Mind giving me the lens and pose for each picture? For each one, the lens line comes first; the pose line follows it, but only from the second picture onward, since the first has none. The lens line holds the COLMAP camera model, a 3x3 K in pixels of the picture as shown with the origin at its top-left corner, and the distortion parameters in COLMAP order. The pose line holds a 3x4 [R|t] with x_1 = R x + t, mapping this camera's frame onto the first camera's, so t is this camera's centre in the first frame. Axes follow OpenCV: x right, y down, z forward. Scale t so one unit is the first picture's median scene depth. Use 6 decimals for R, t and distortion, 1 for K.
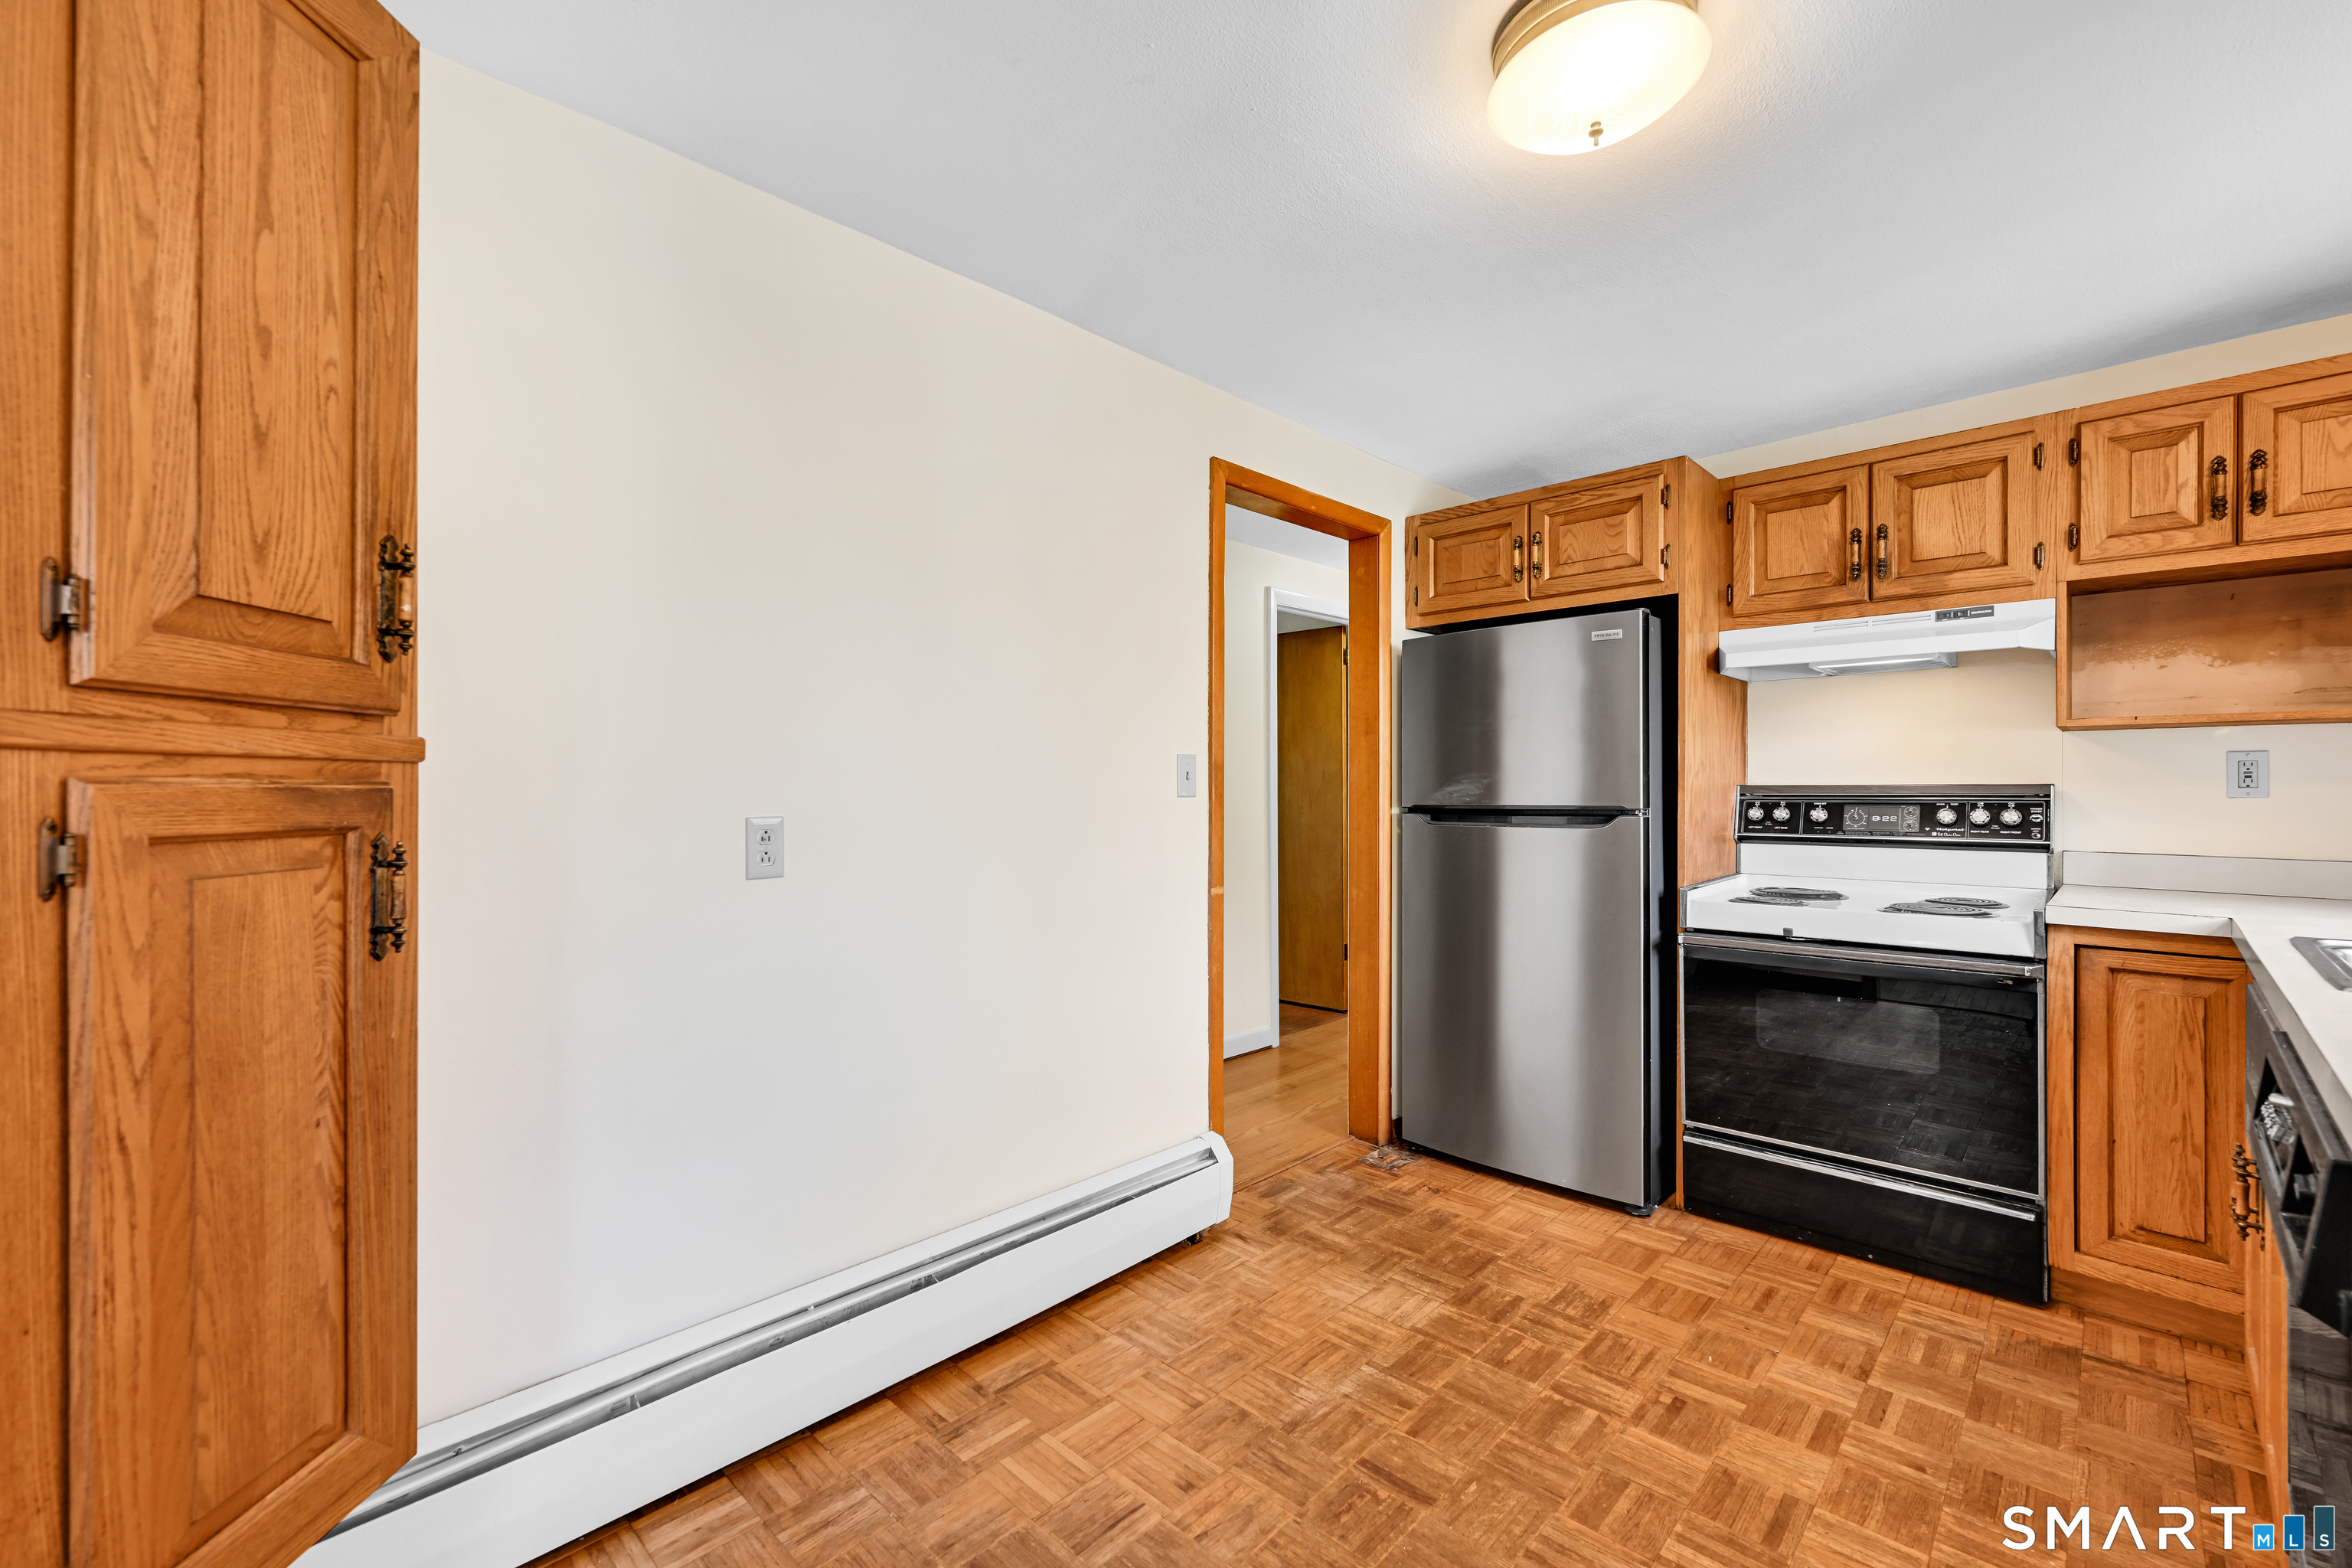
lens RADIAL K [[1025.6, 0, 1187.4], [0, 1025.6, 785.1], [0, 0, 1]] dist [-0.007664, 0.000488]
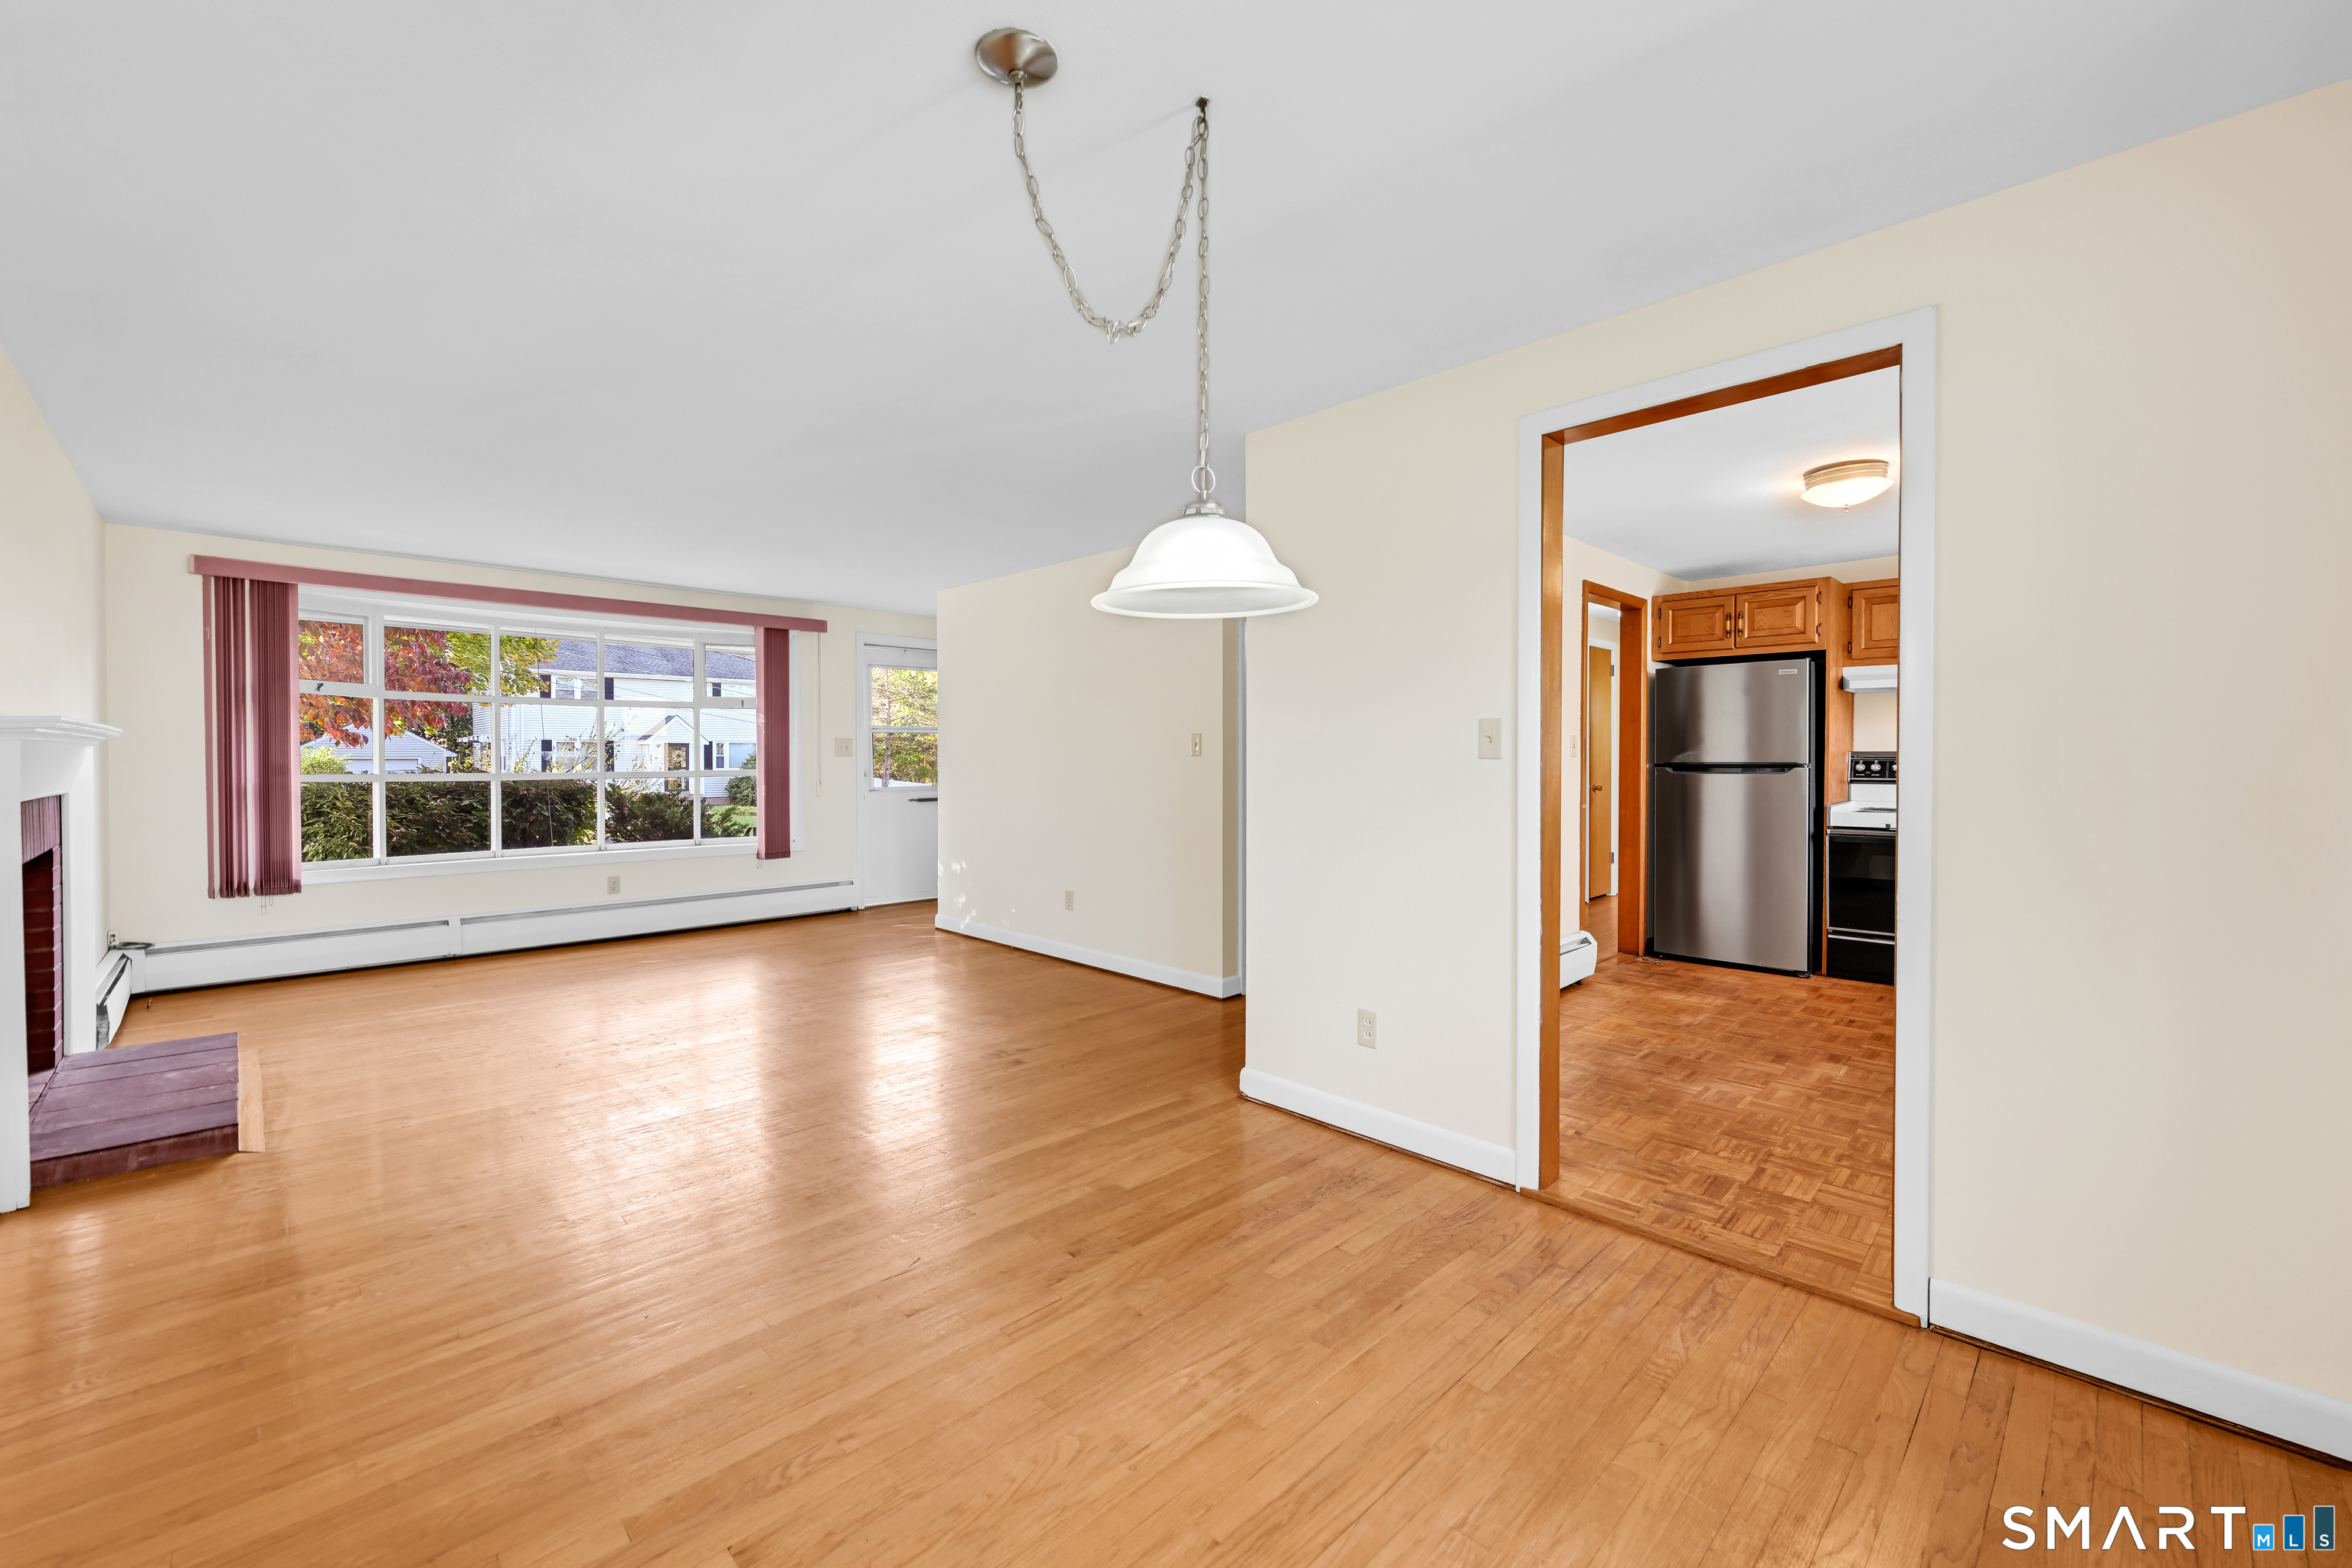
lens RADIAL K [[943.1, 0, 1187.9], [0, 943.1, 760.9], [0, 0, 1]] dist [0.000260, 0.000456]
pose [[0.999974, 0.006726, -0.002684, -0.698680], [-0.006696, 0.999919, 0.010843, 0.007146], [0.002757, -0.010825, 0.999938, -0.749408]]
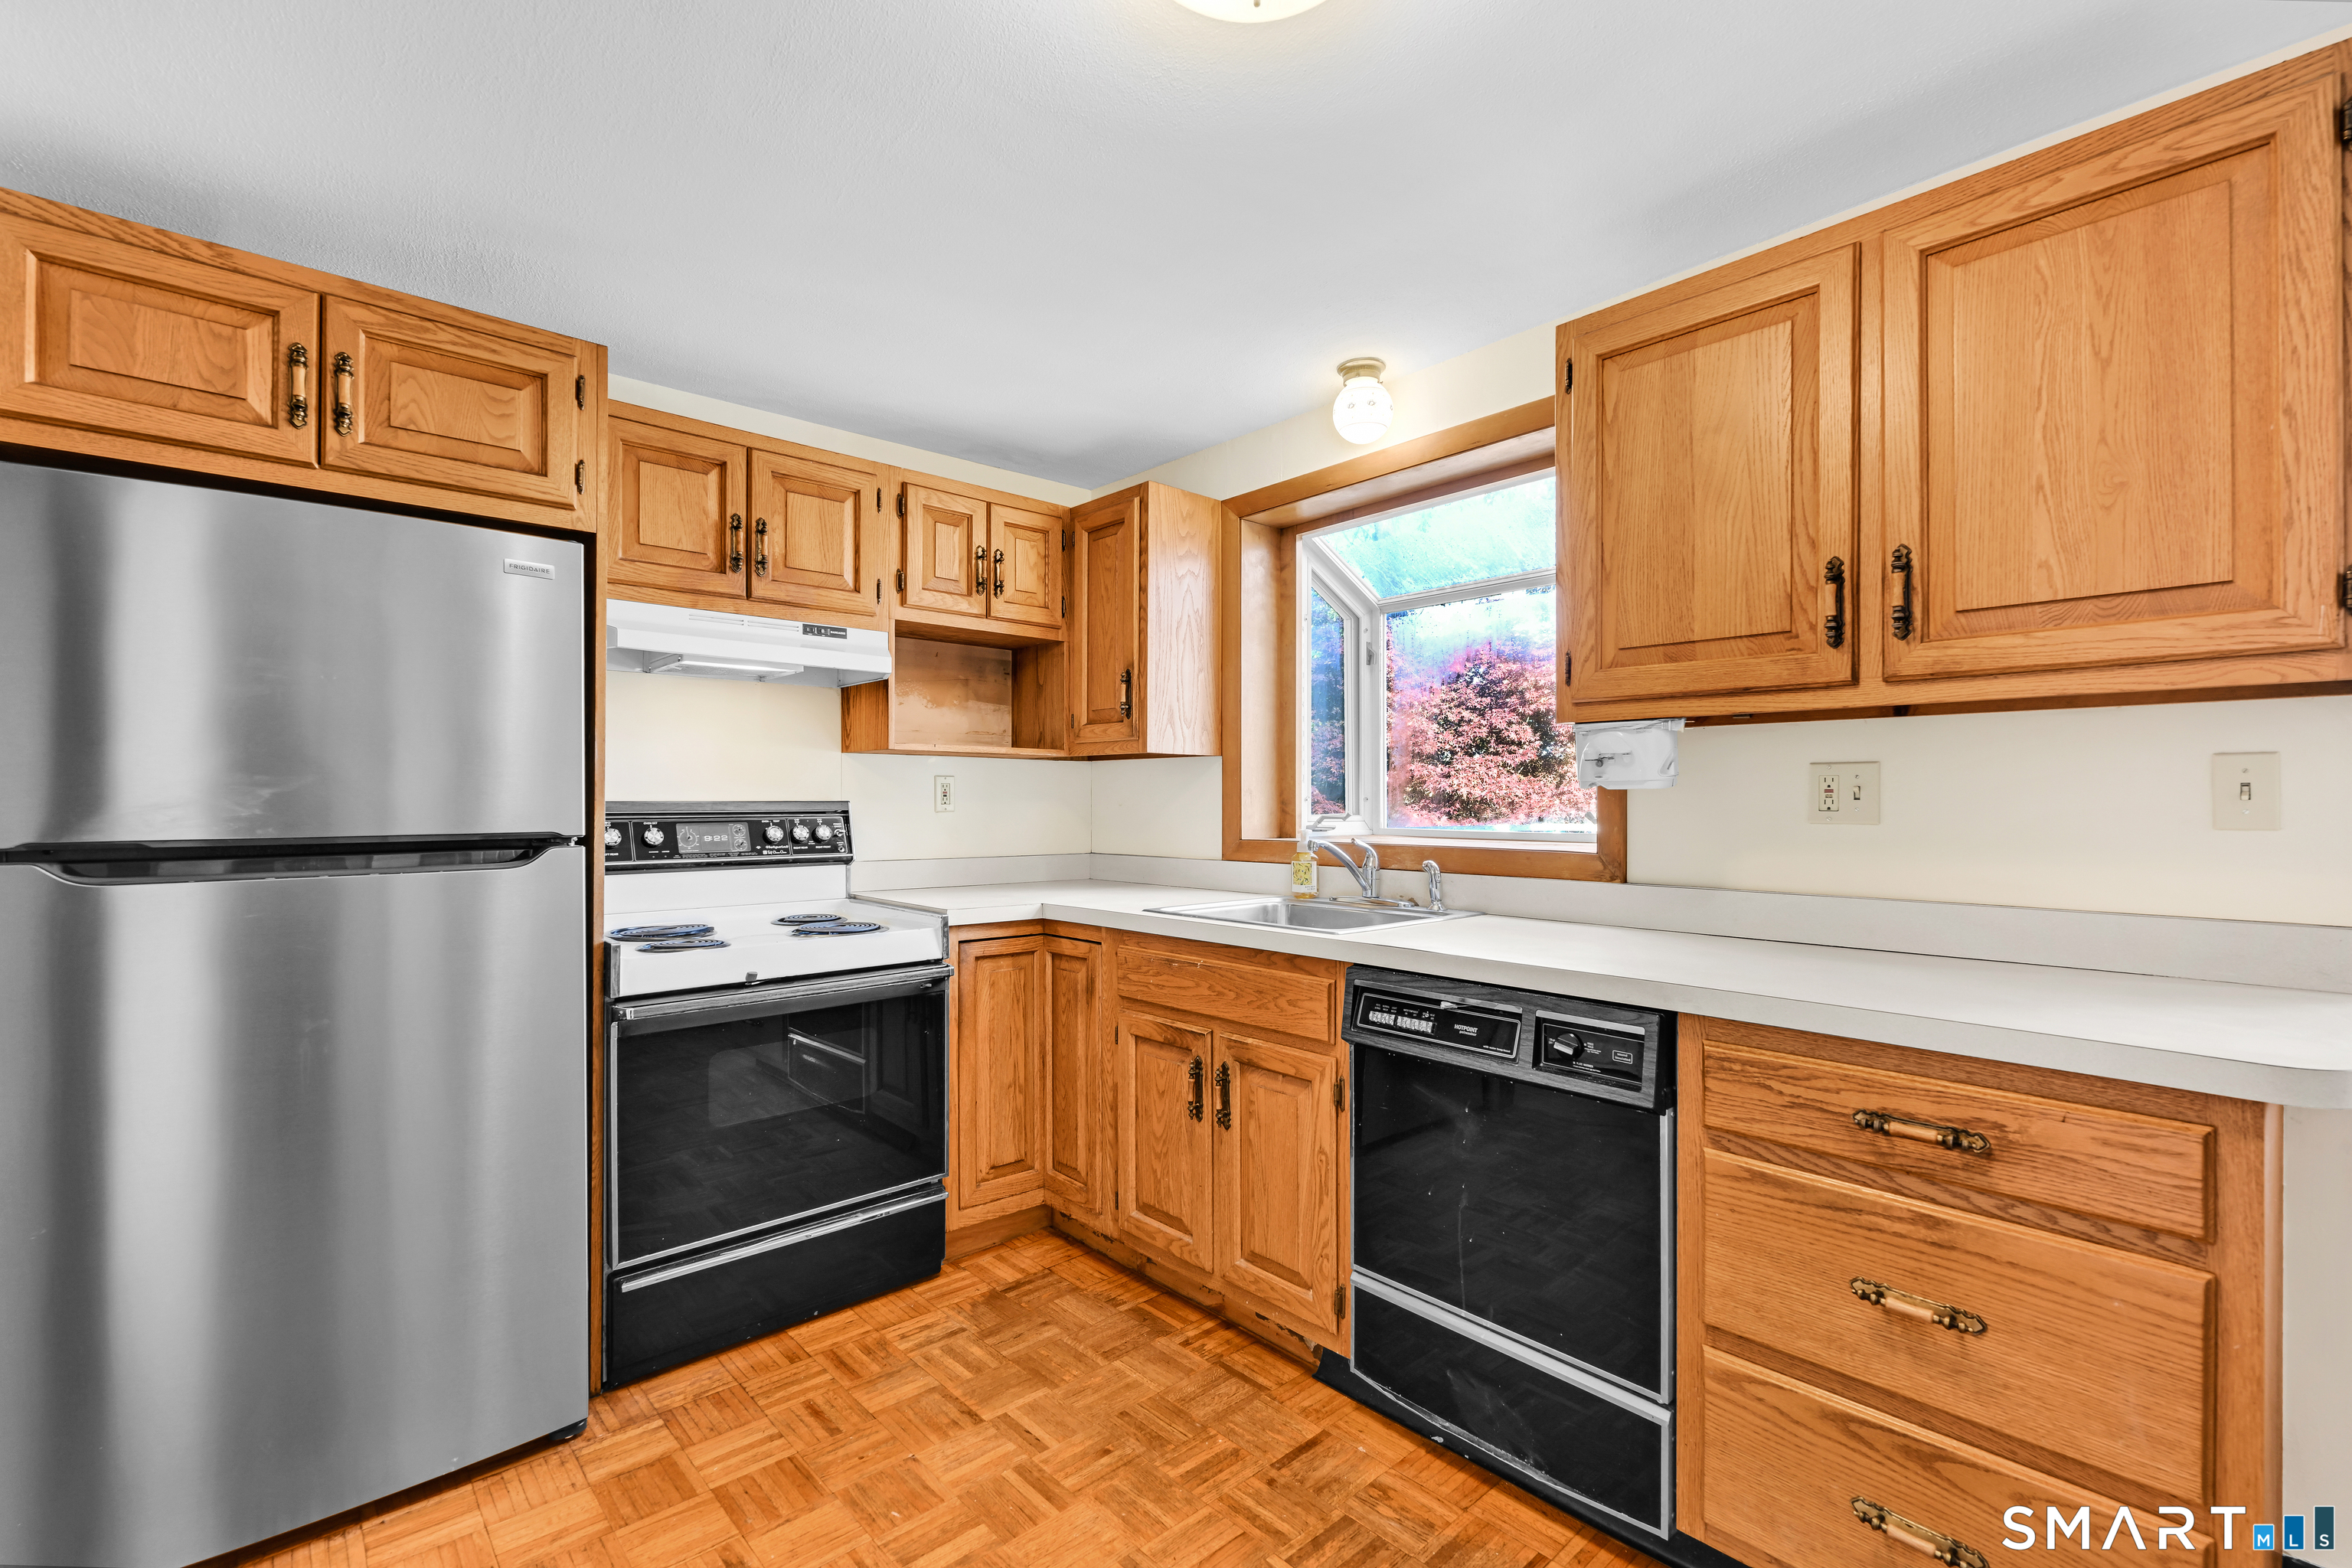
lens RADIAL K [[1025.6, 0, 1189.7], [0, 1025.6, 794.9], [0, 0, 1]] dist [-0.007664, 0.000488]
pose [[0.049644, 0.010583, 0.998711, -0.216071], [-0.000138, 0.999944, -0.010589, 0.003901], [-0.998767, 0.000388, 0.049642, 0.556233]]
